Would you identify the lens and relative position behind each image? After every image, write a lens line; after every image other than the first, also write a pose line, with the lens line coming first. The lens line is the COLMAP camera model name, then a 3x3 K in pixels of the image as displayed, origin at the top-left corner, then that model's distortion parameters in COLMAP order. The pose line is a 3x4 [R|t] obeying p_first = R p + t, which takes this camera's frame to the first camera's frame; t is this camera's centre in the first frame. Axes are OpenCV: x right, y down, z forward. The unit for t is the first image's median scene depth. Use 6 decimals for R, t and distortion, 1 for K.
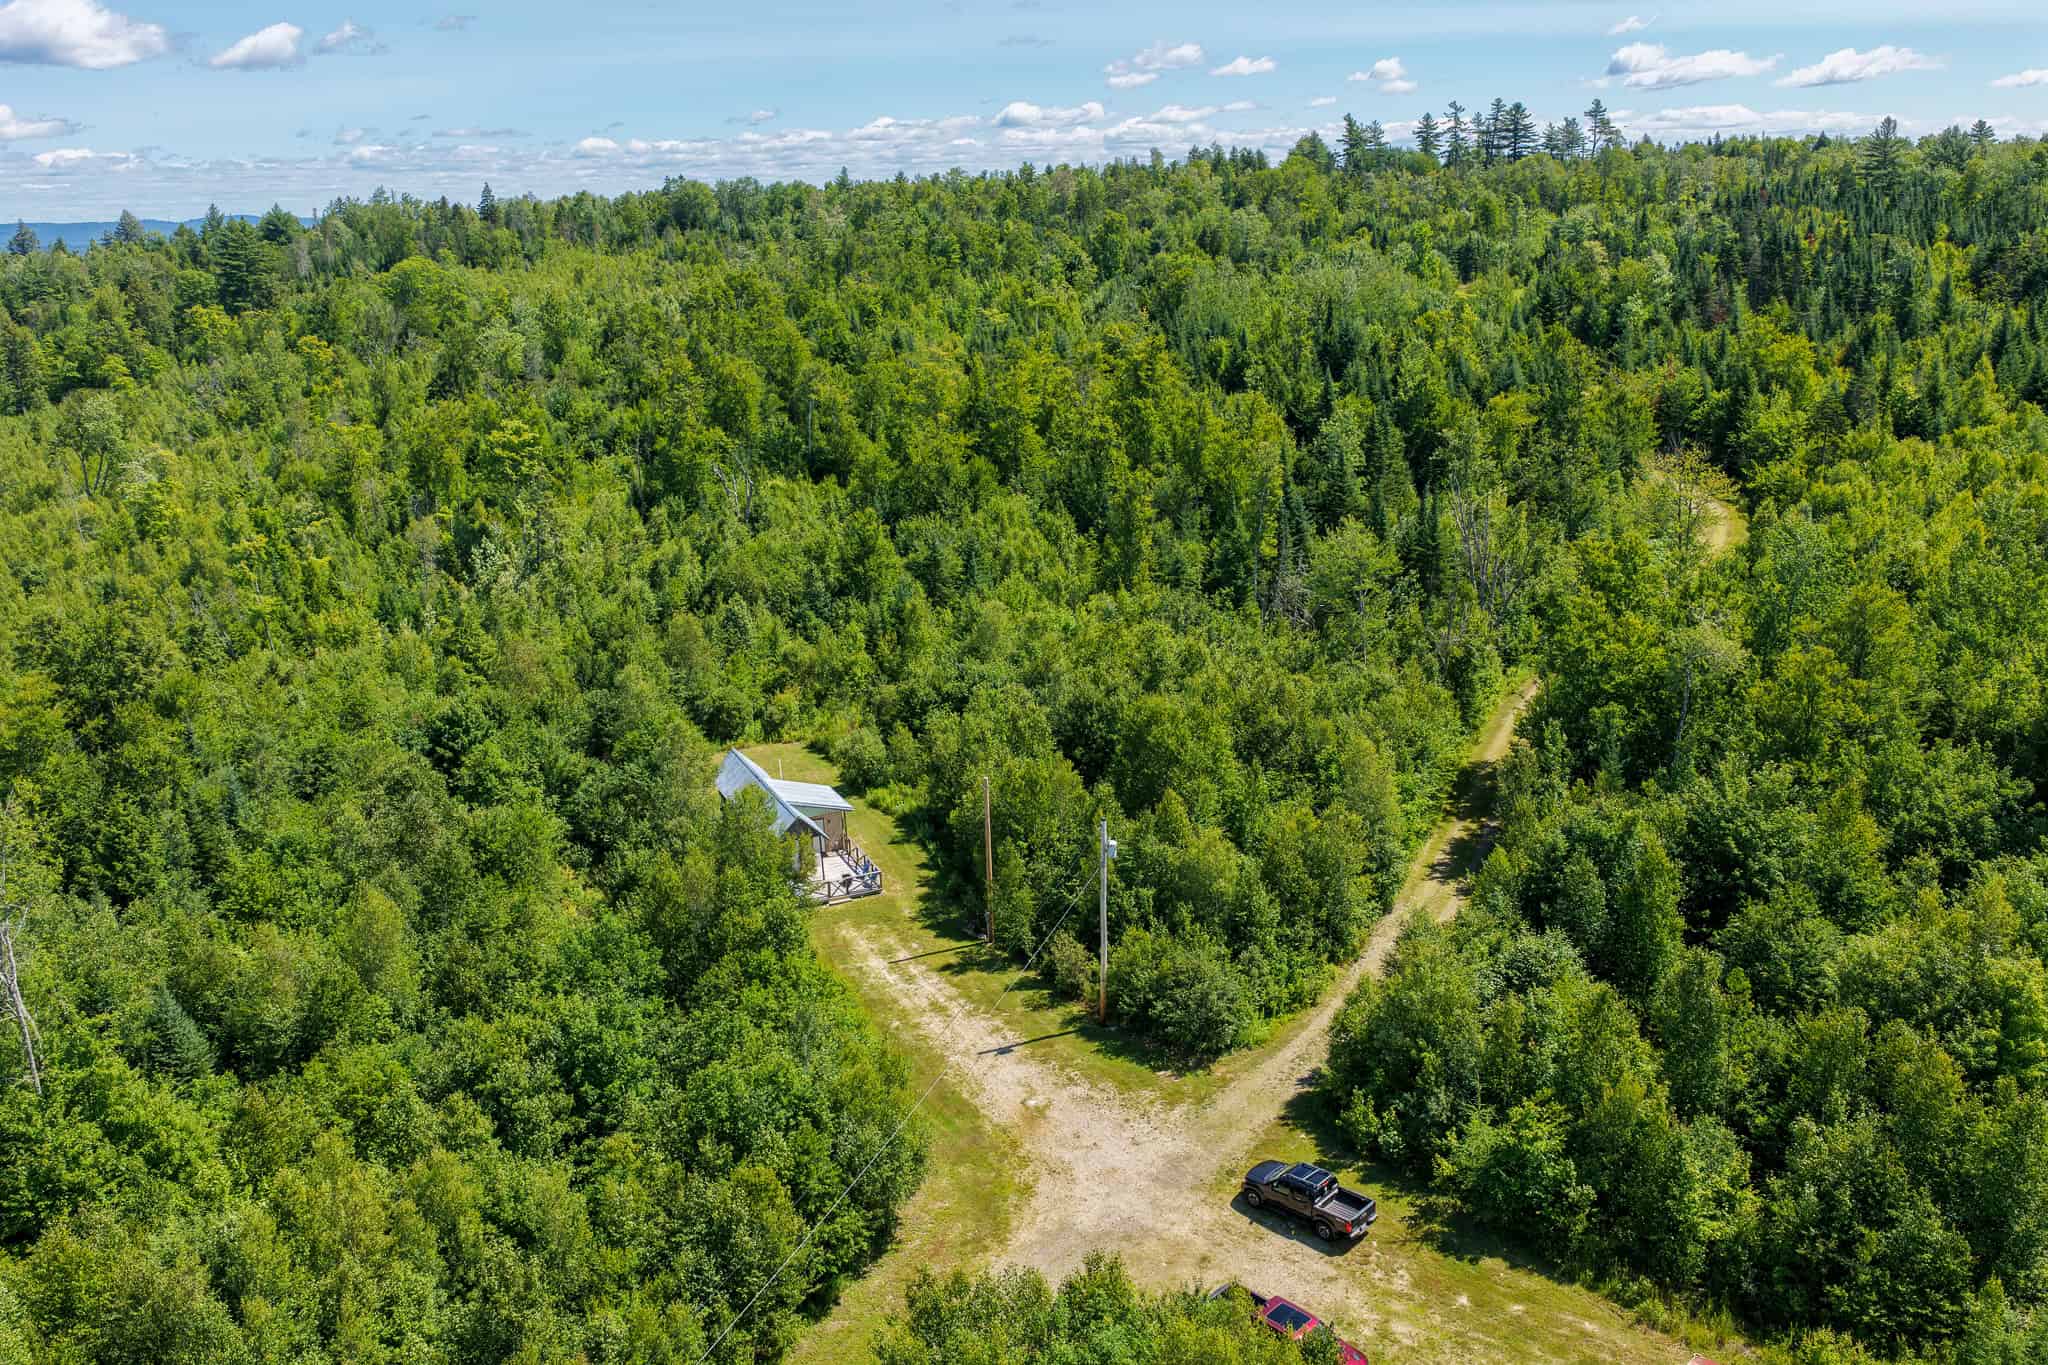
lens RADIAL K [[1701.7, 0, 1026.5], [0, 1701.7, 658.5], [0, 0, 1]] dist [-0.009038, 0.013414]
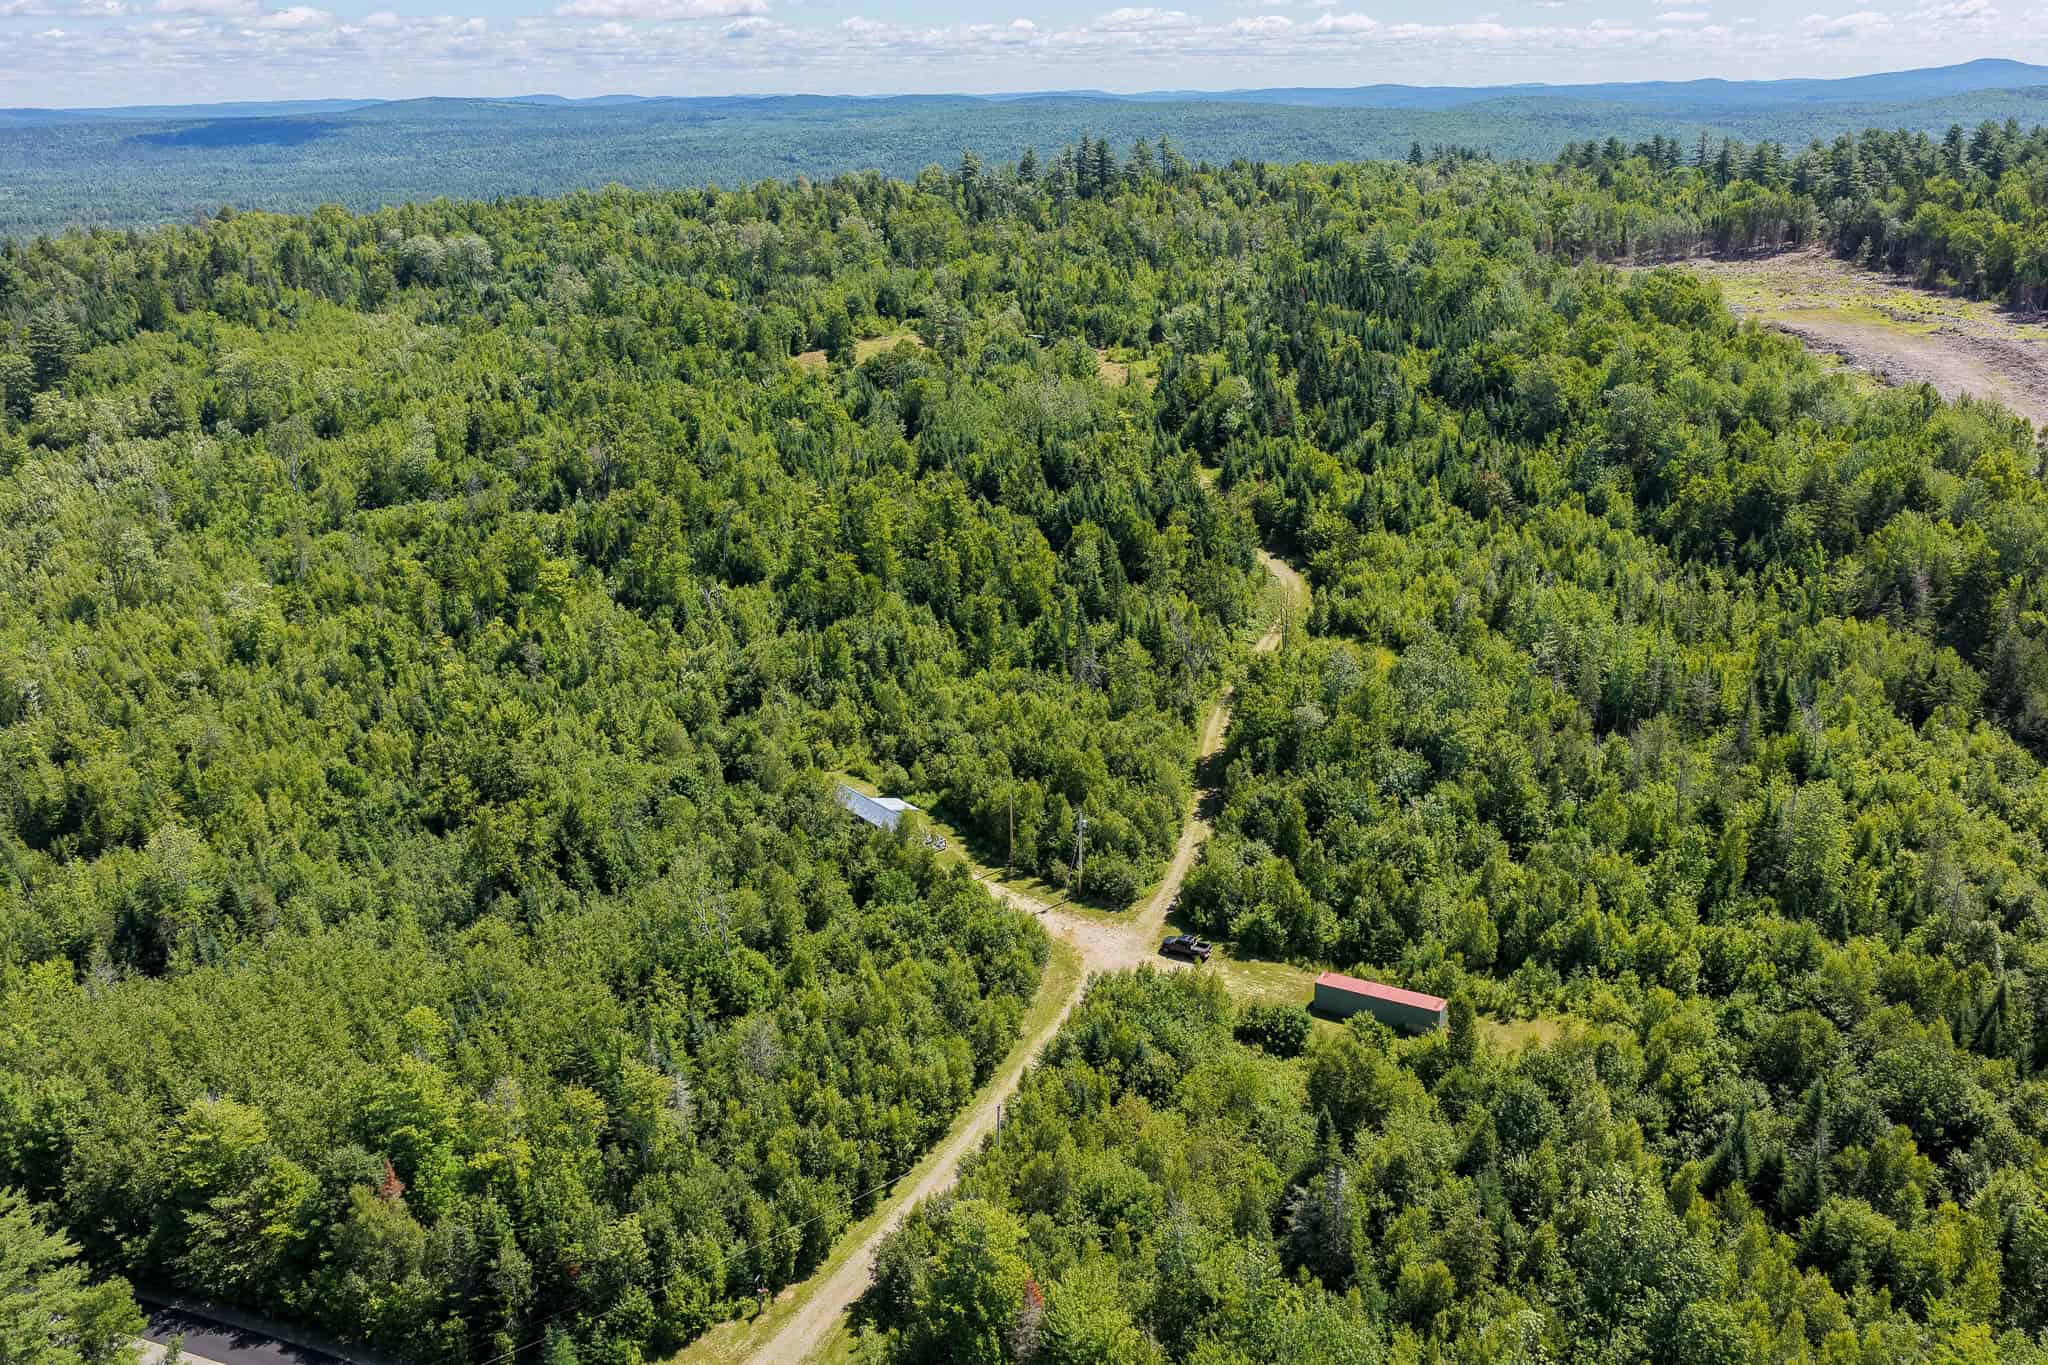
lens RADIAL K [[1701.7, 0, 1026.5], [0, 1701.7, 658.5], [0, 0, 1]] dist [-0.009038, 0.013414]
pose [[0.968267, -0.070889, 0.239655, -0.293859], [0.057991, 0.996485, 0.060461, -0.135170], [-0.243098, -0.044645, 0.968974, -0.651500]]
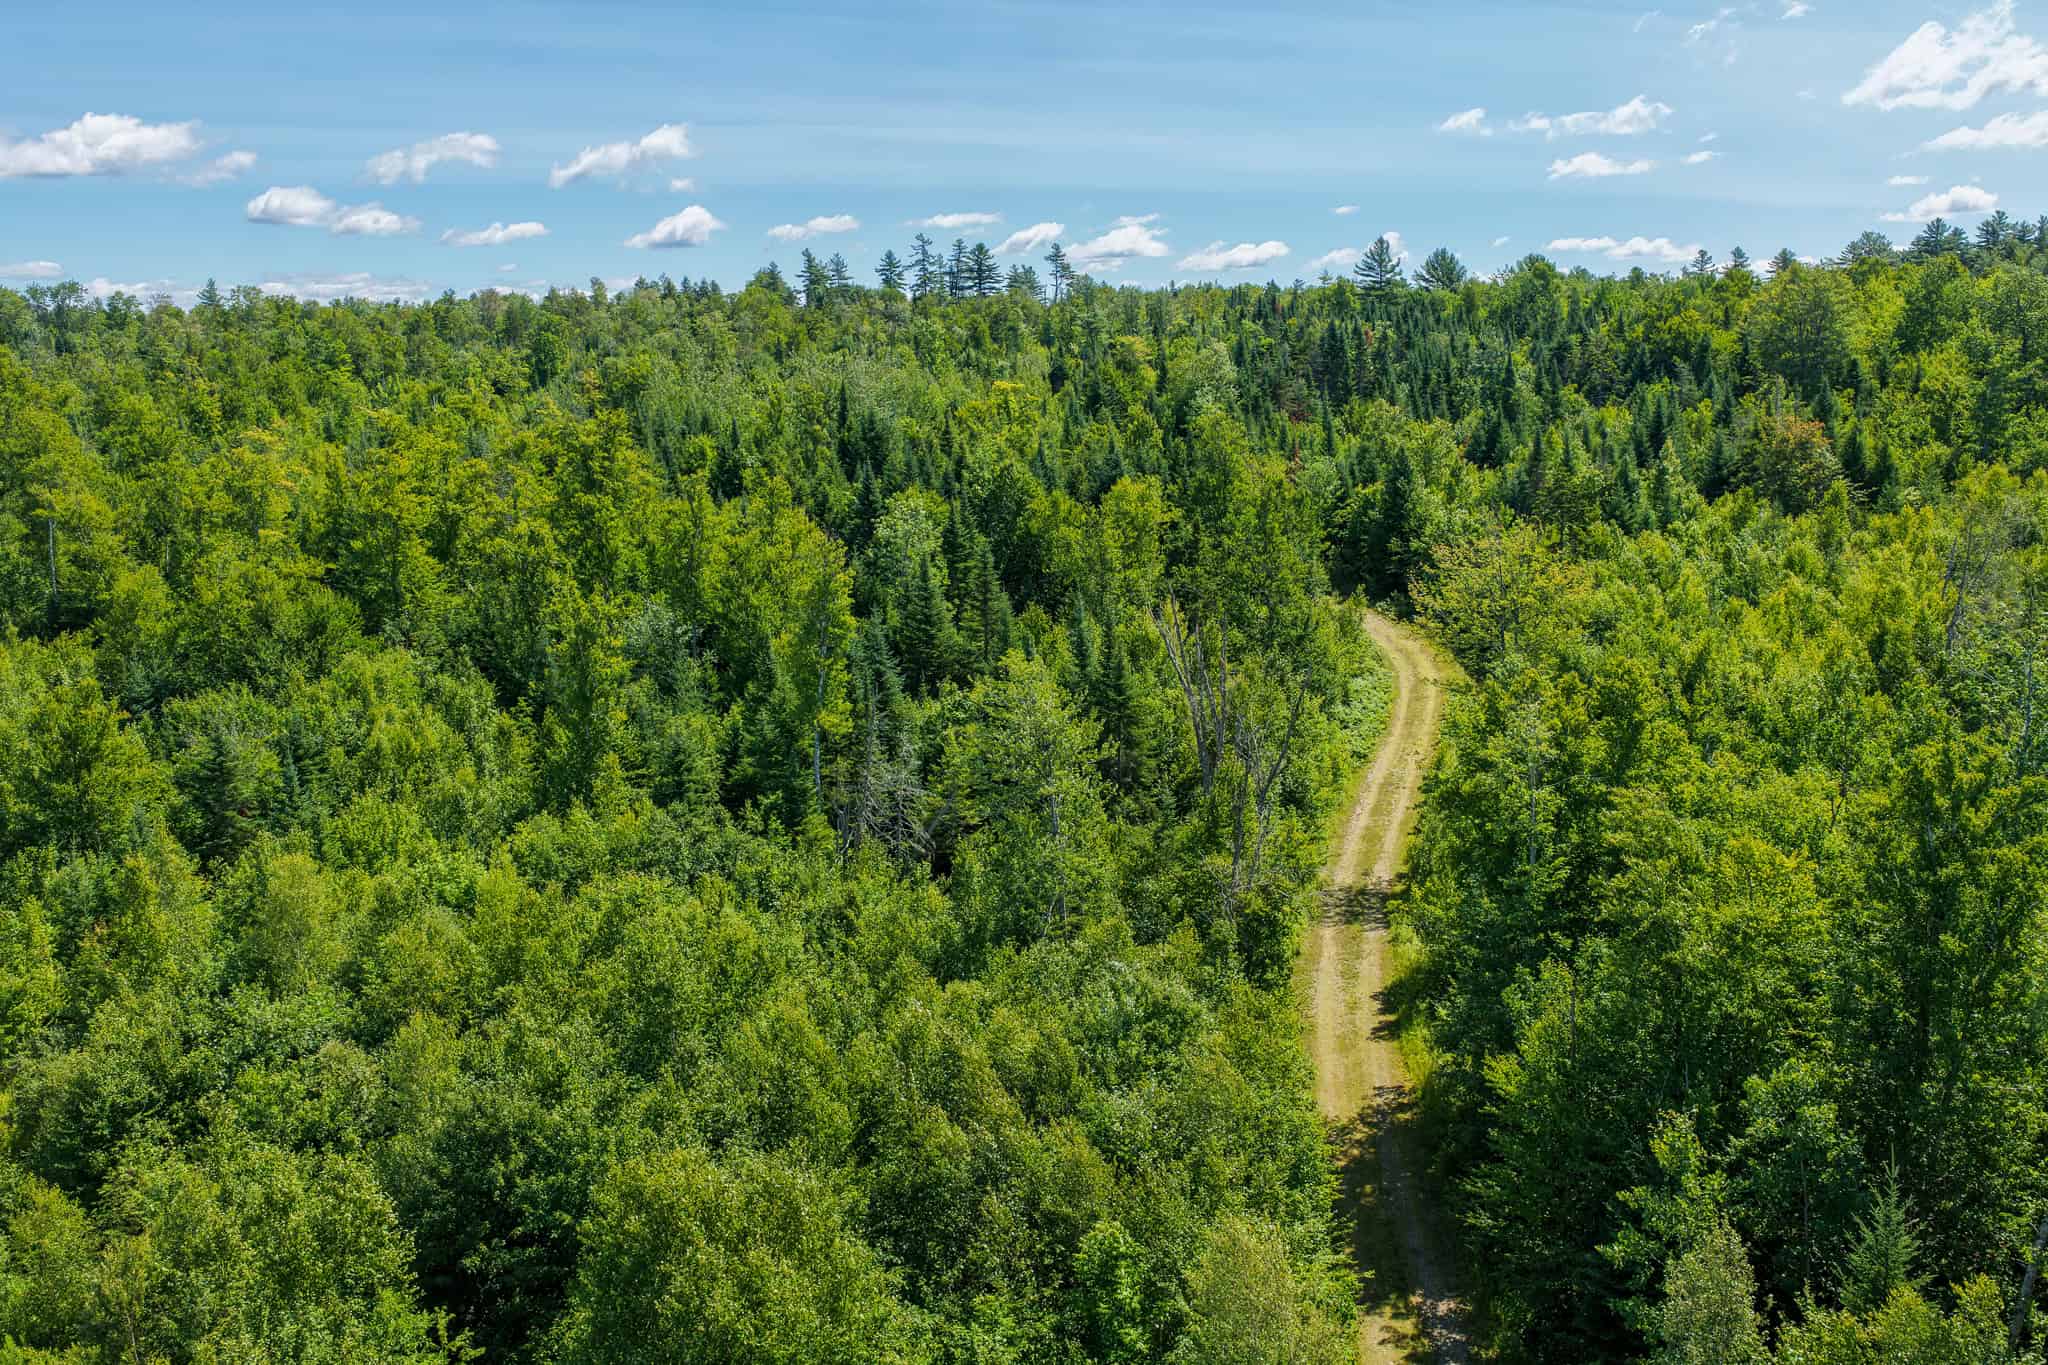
lens RADIAL K [[1701.7, 0, 1026.5], [0, 1701.7, 658.5], [0, 0, 1]] dist [-0.009038, 0.013414]
pose [[0.950242, -0.036790, 0.309332, 0.022556], [0.066428, 0.994093, -0.085829, -0.027019], [-0.304347, 0.102107, 0.947073, 0.372047]]
